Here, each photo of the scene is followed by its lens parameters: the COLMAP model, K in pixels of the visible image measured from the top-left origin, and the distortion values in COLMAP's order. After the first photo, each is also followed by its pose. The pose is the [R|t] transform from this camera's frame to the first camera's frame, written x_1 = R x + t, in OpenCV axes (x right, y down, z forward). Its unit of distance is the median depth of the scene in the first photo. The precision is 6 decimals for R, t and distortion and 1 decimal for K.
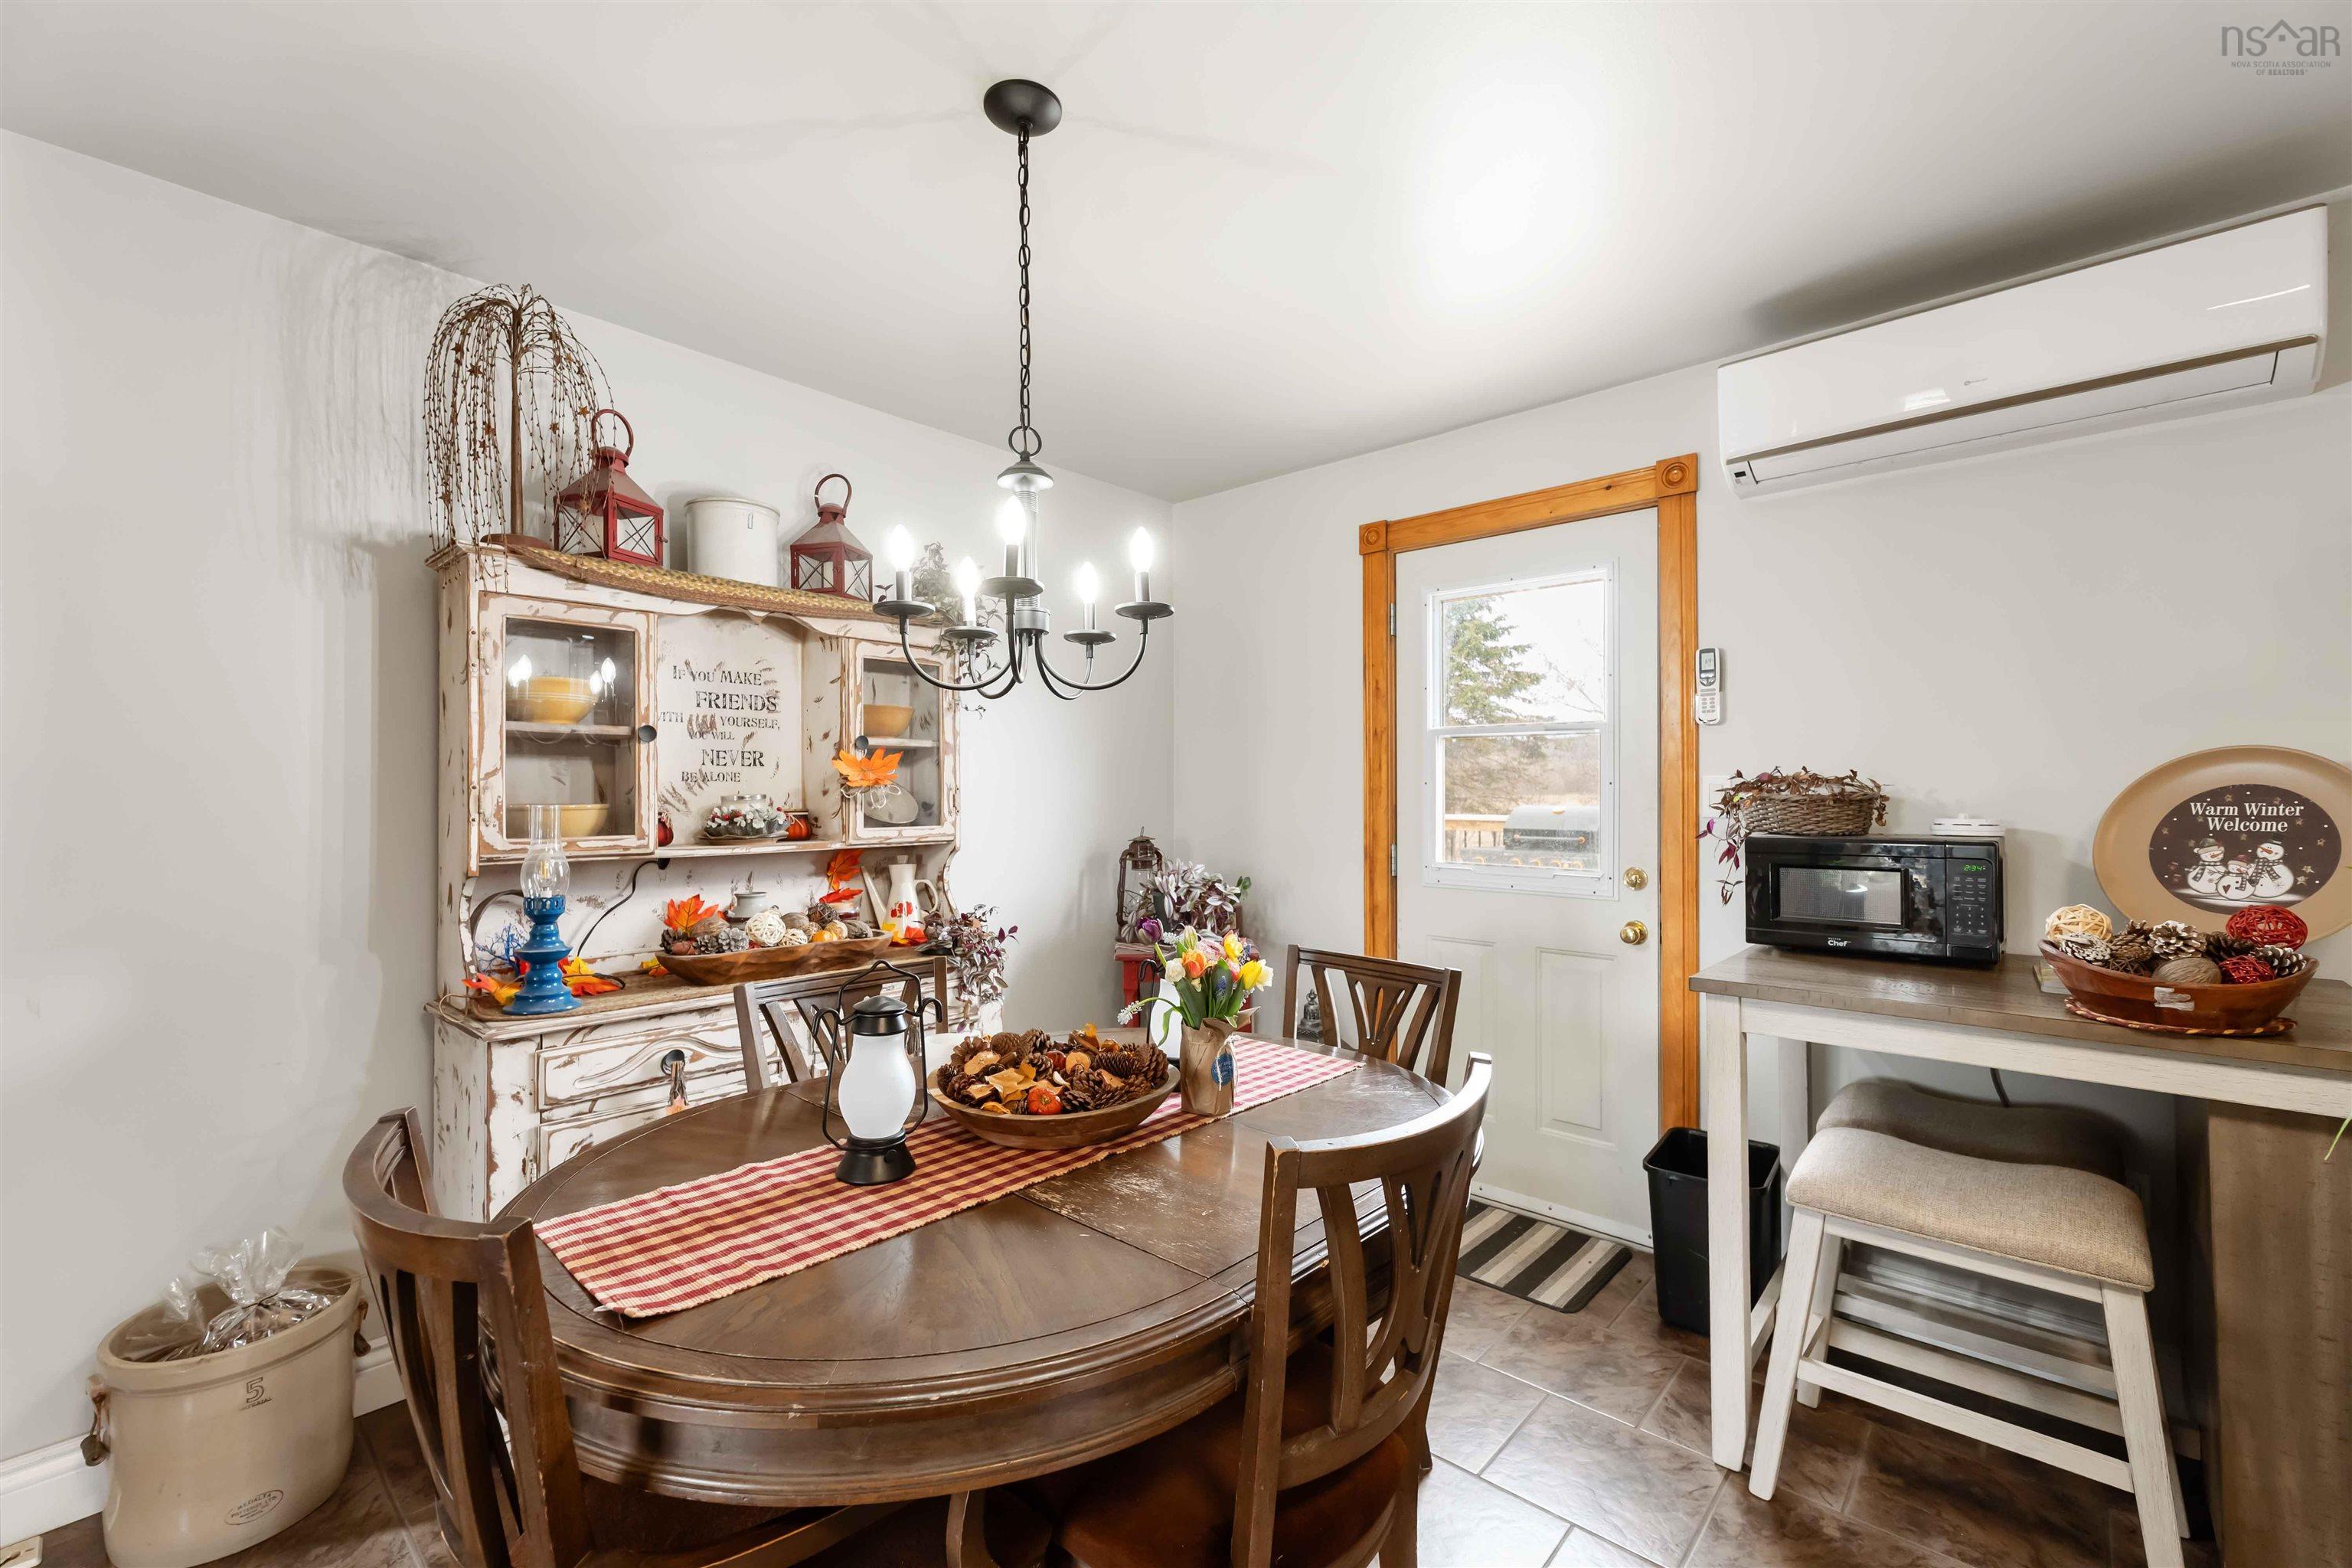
lens RADIAL K [[991.3, 0, 1180.8], [0, 991.3, 789.2], [0, 0, 1]] dist [0.012550, -0.000360]
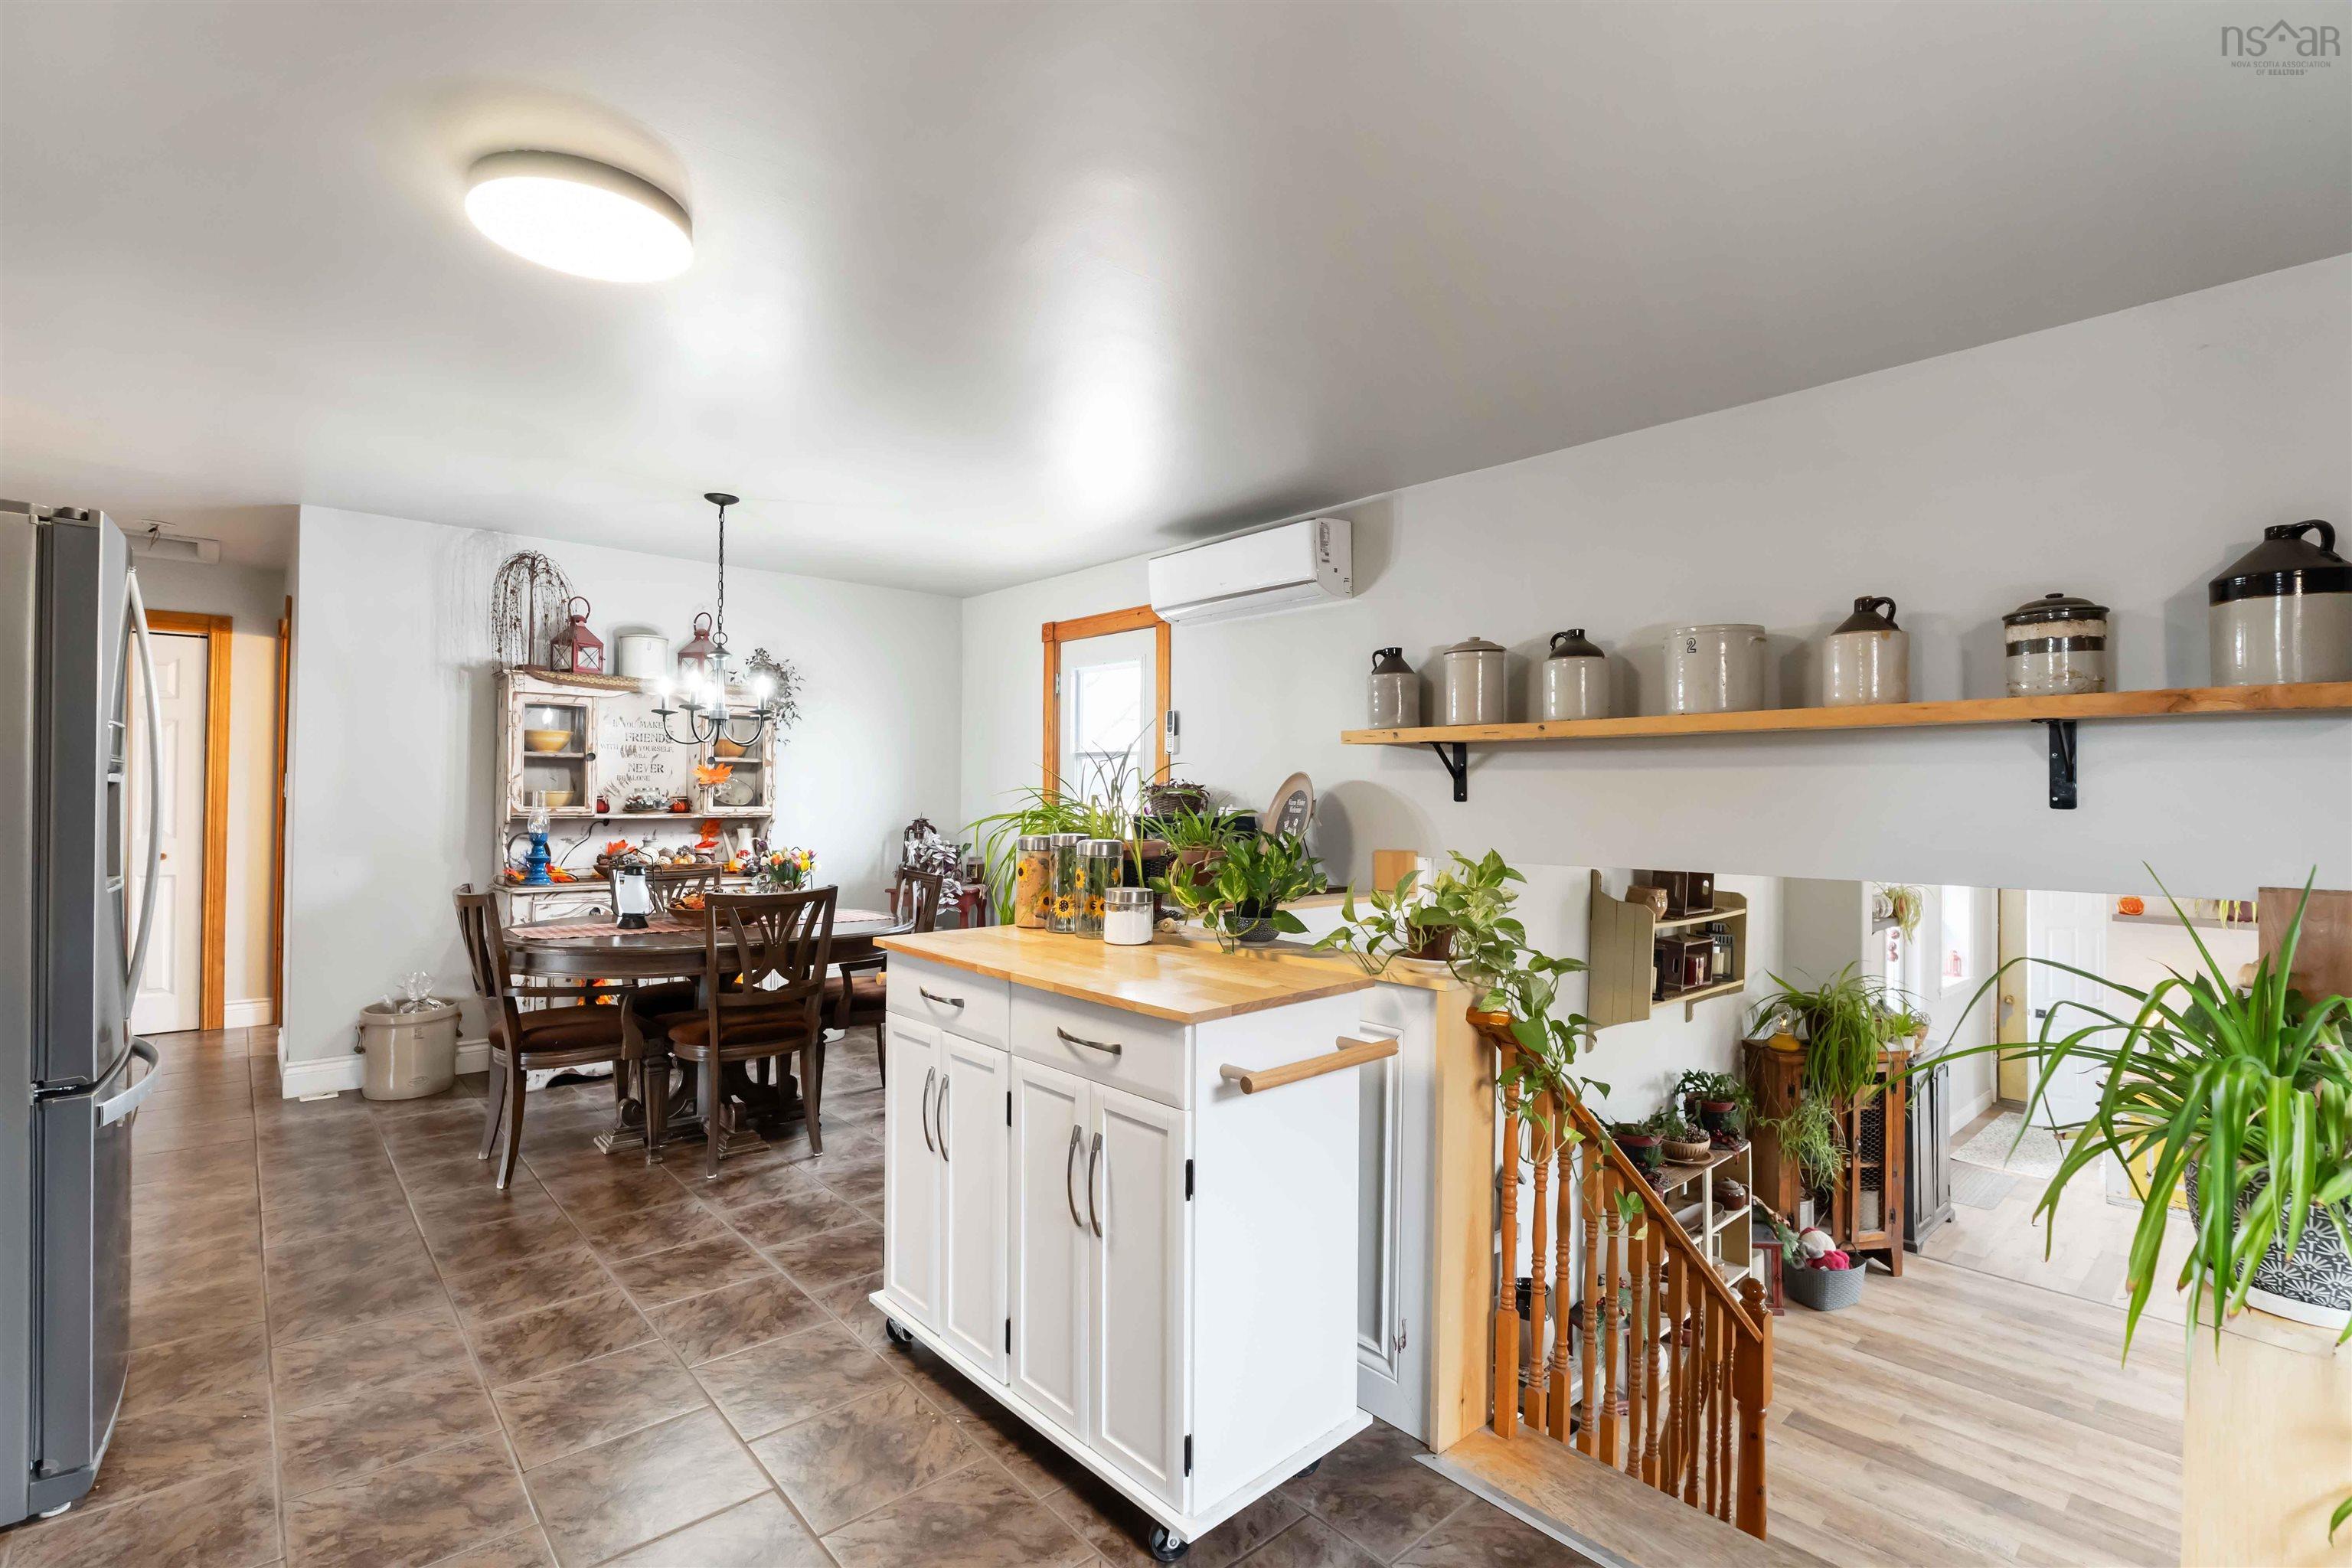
lens RADIAL K [[1061.3, 0, 1173.4], [0, 1061.3, 782.6], [0, 0, 1]] dist [-0.000422, 0.000064]
pose [[0.994534, 0.008999, -0.104029, 0.868081], [-0.010015, 0.999907, -0.009248, 0.005407], [0.103936, 0.010239, 0.994531, -1.026865]]
